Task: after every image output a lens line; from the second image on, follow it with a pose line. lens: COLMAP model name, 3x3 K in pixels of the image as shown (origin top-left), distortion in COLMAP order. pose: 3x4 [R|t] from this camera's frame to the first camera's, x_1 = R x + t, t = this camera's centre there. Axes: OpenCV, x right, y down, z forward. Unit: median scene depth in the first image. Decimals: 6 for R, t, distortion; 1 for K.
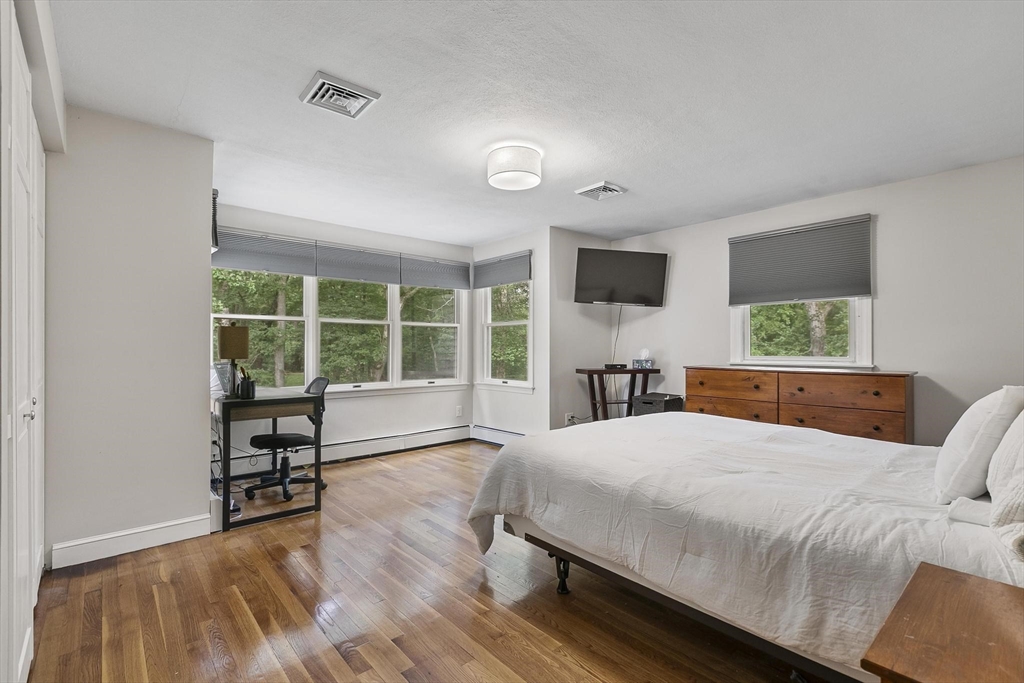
lens RADIAL K [[461.5, 0, 518.2], [0, 461.5, 347.6], [0, 0, 1]] dist [0.002413, 0.000661]
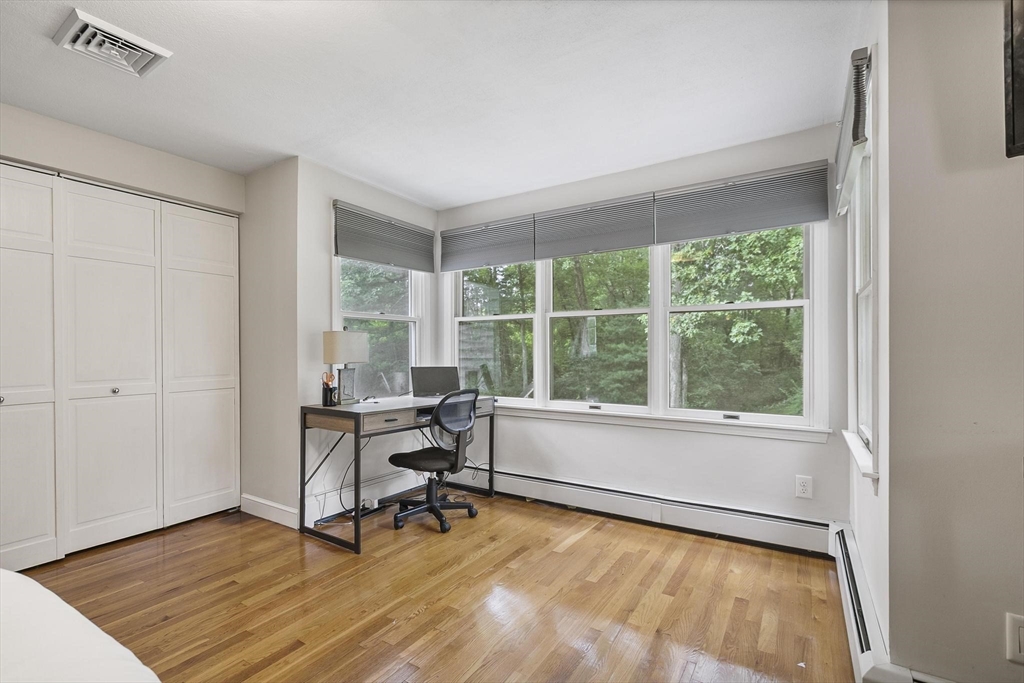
lens RADIAL K [[461.5, 0, 518.2], [0, 461.5, 347.6], [0, 0, 1]] dist [0.002413, 0.000661]
pose [[0.291661, 0.001510, -0.956521, 0.321348], [-0.001769, 0.999998, 0.001040, -0.006940], [0.956520, 0.001388, 0.291663, 0.783869]]
